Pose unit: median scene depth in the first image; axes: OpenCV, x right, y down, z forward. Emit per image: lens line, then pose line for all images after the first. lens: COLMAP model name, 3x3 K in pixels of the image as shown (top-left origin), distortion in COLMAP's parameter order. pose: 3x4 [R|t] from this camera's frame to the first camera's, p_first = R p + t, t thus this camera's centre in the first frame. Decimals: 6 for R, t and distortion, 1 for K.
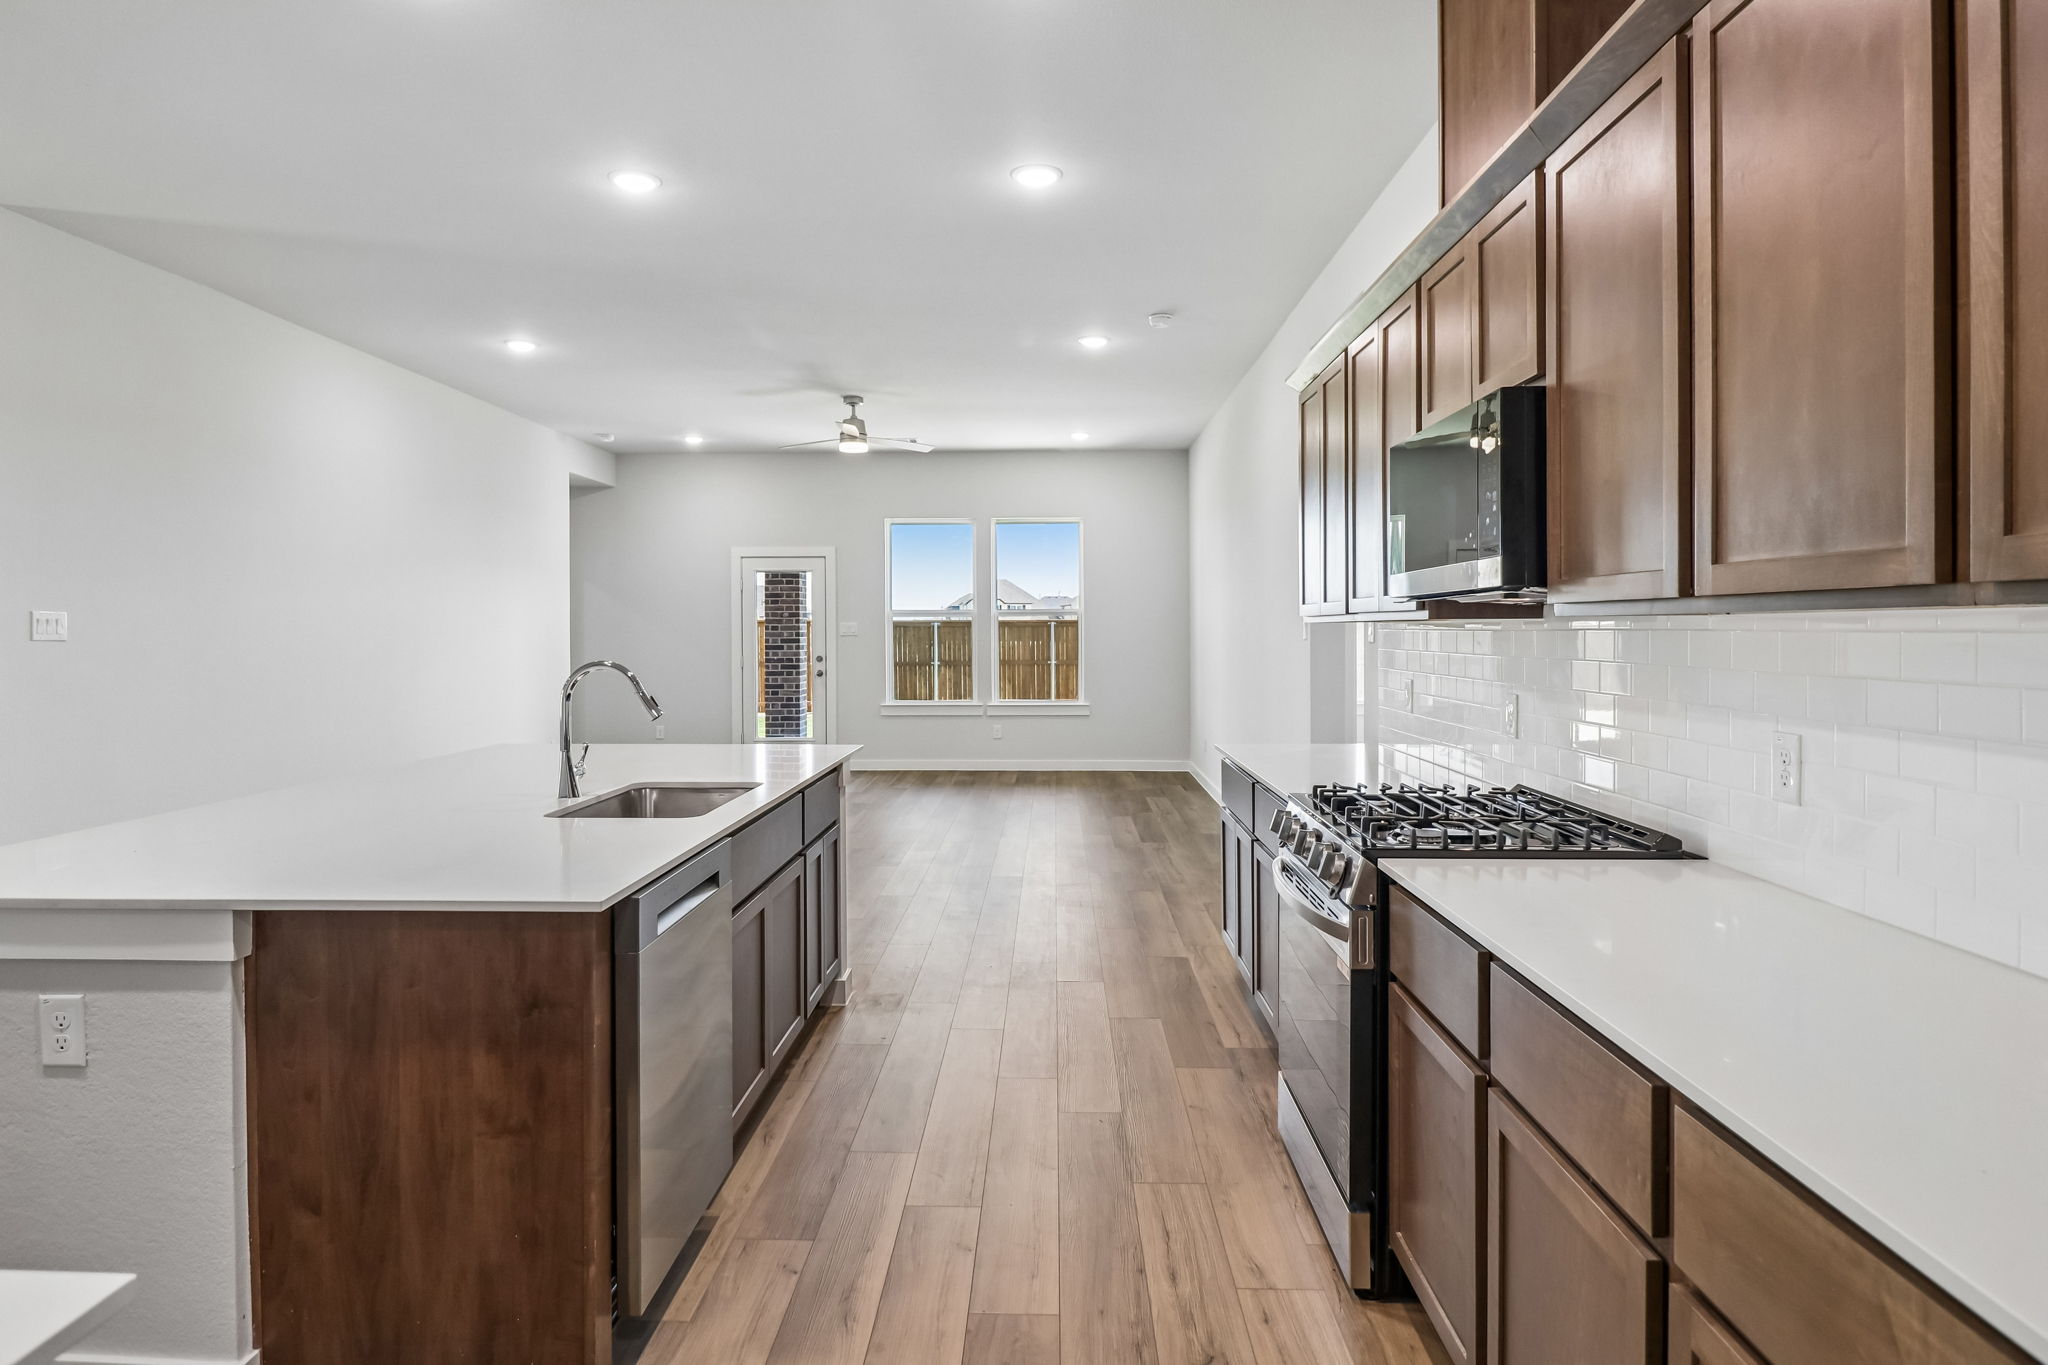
lens RADIAL K [[1109.0, 0, 1030.5], [0, 1109.0, 638.3], [0, 0, 1]] dist [0.012268, -0.016670]
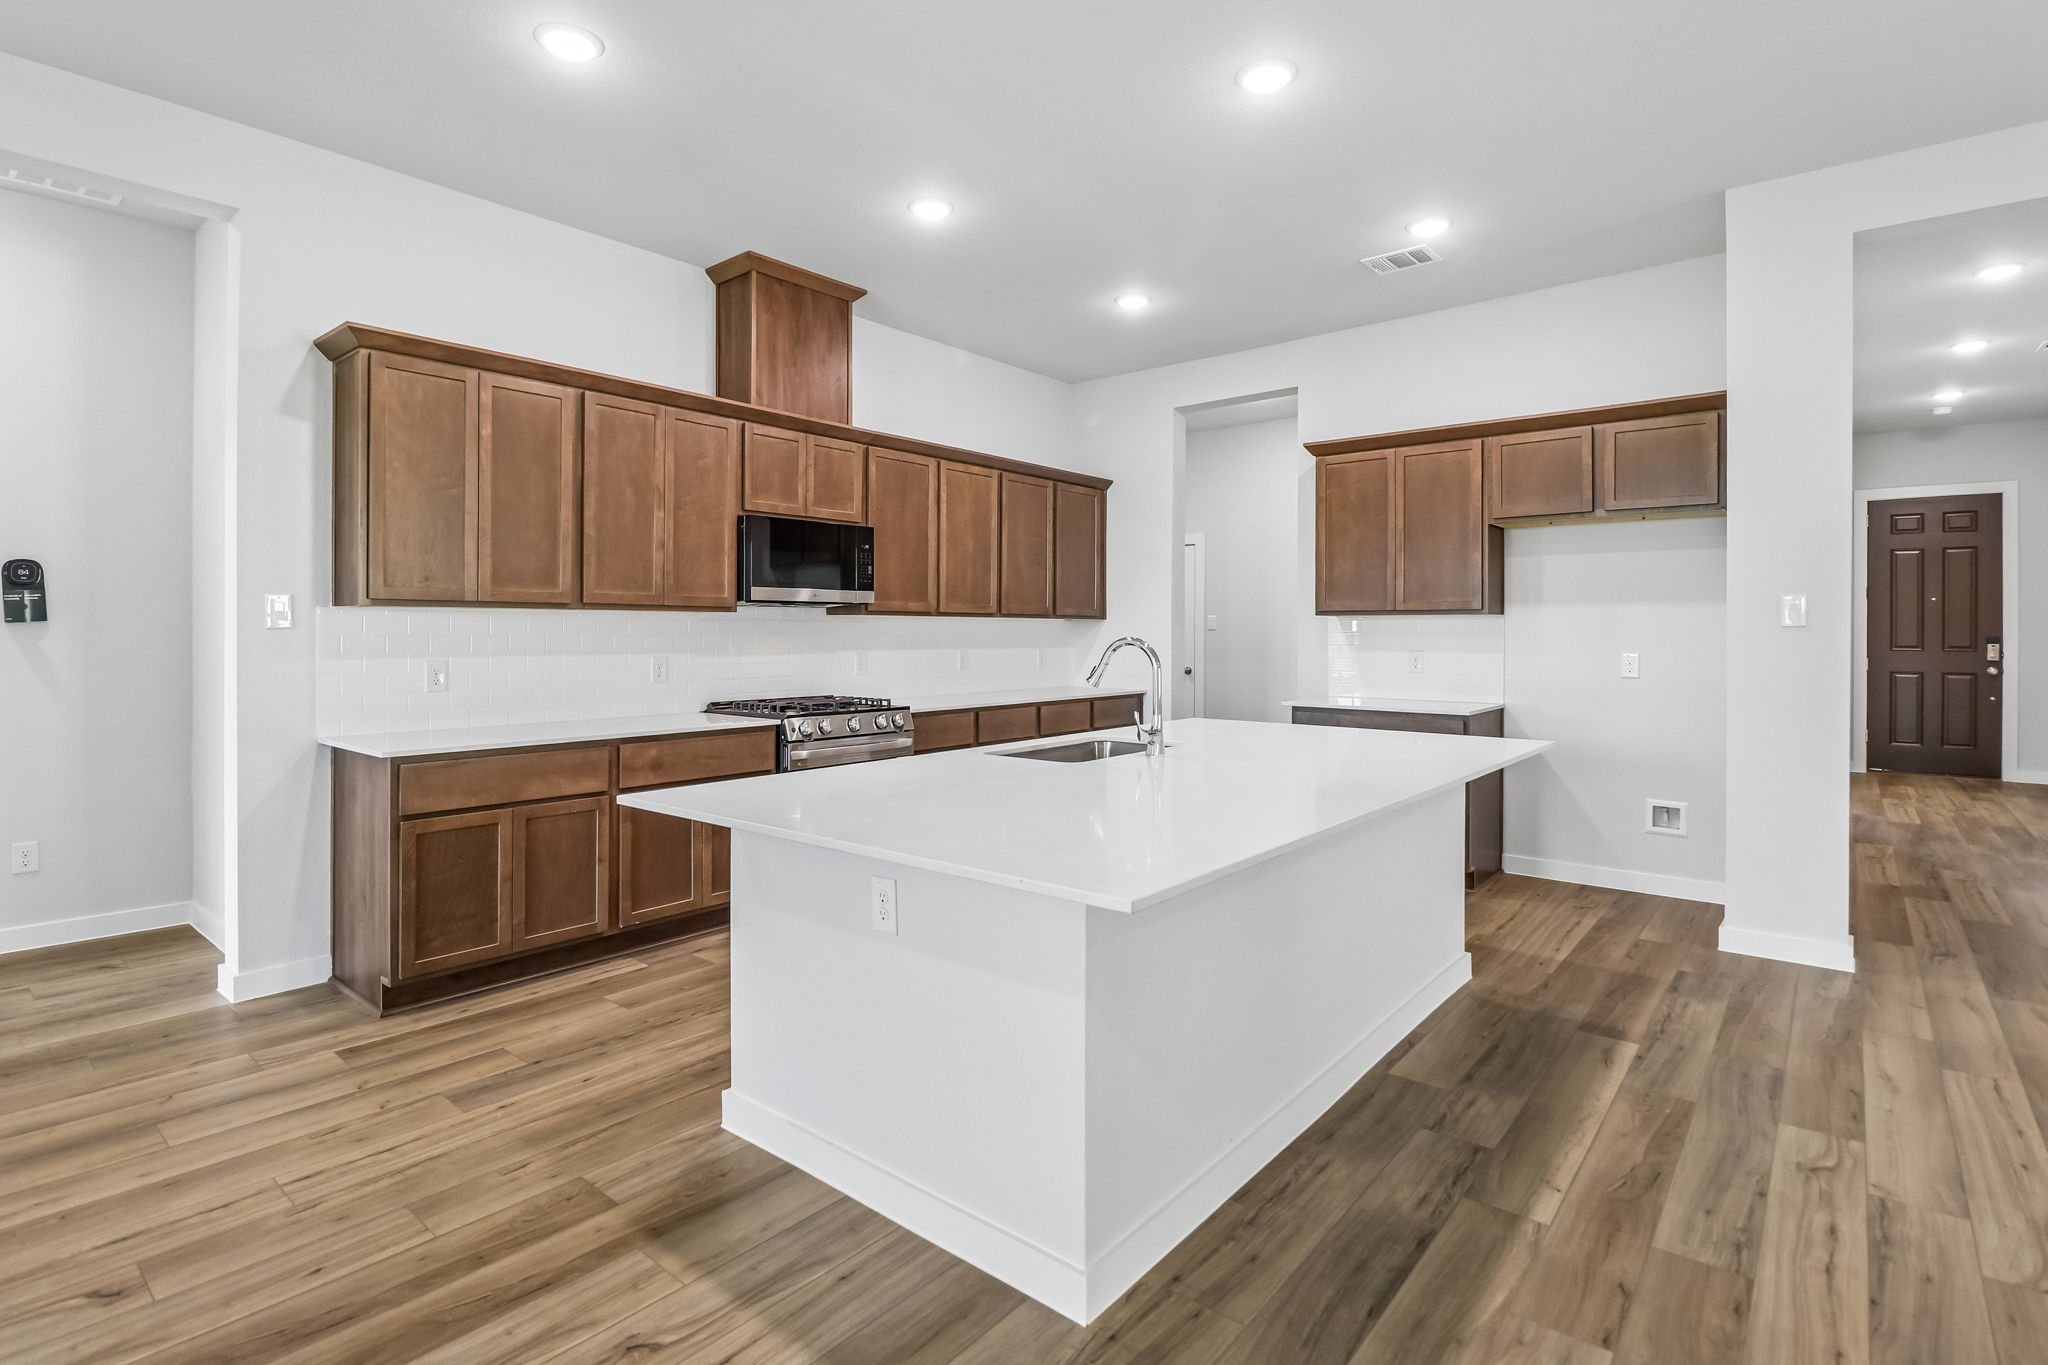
lens RADIAL K [[997.5, 0, 1017.5], [0, 997.5, 663.2], [0, 0, 1]] dist [0.000320, -0.012645]
pose [[-0.781064, -0.014495, 0.624283, -0.949128], [0.002093, 0.999664, 0.025830, 0.023399], [-0.624448, 0.021482, -0.780771, 1.889703]]
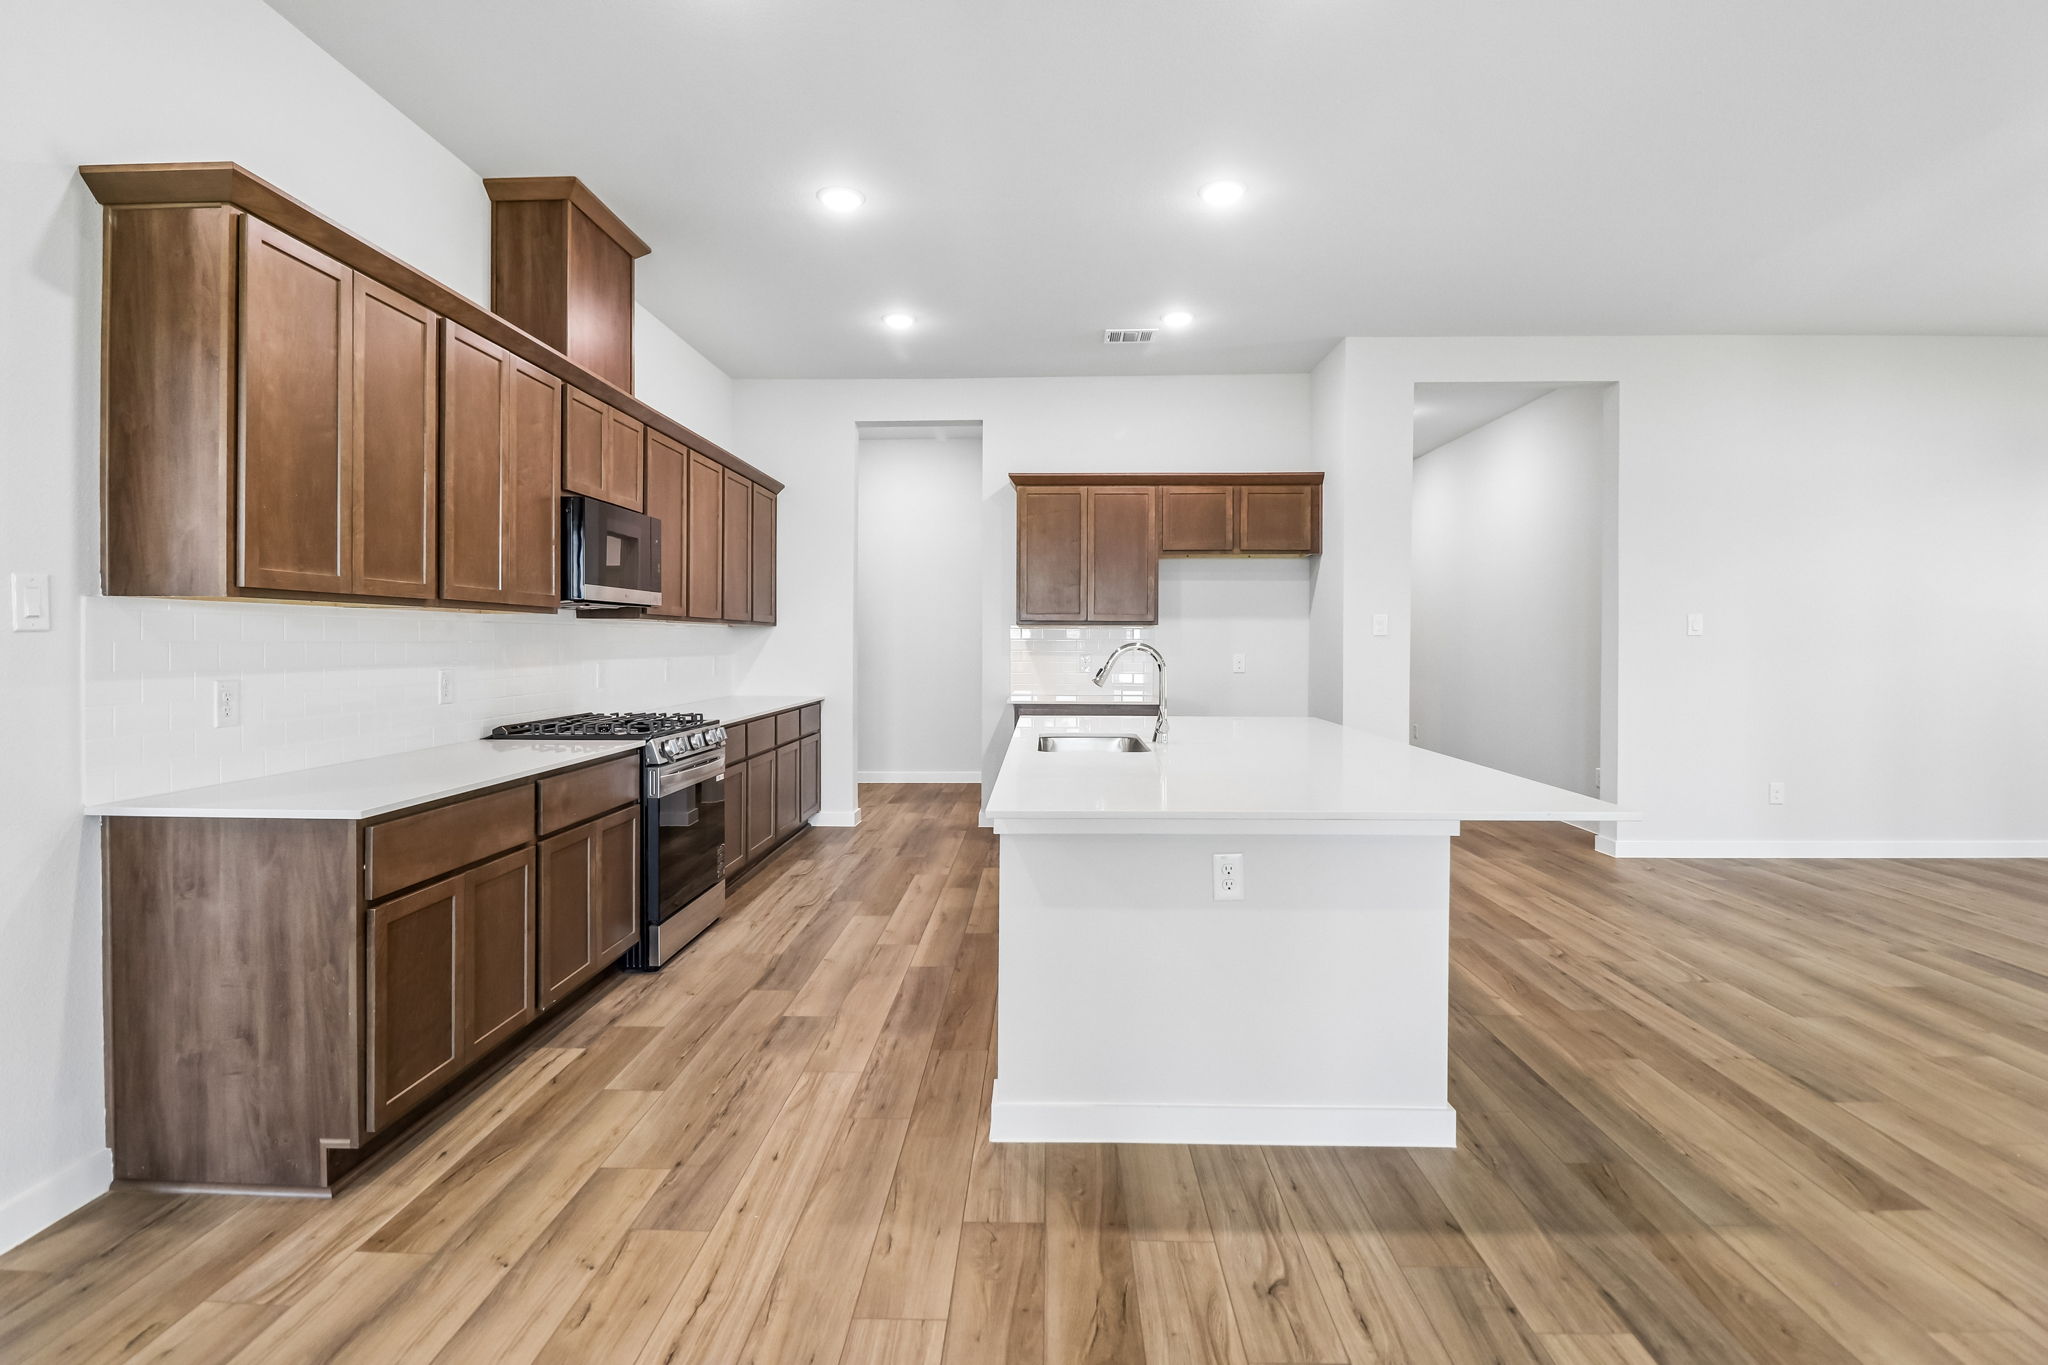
lens RADIAL K [[992.1, 0, 1024.0], [0, 992.1, 682.5], [0, 0, 1]] dist [-0.000059, -0.012258]
pose [[-0.999981, 0.003502, 0.005146, -0.251916], [0.003706, 0.999187, 0.040155, 0.022192], [-0.005001, 0.040173, -0.999180, 2.209787]]
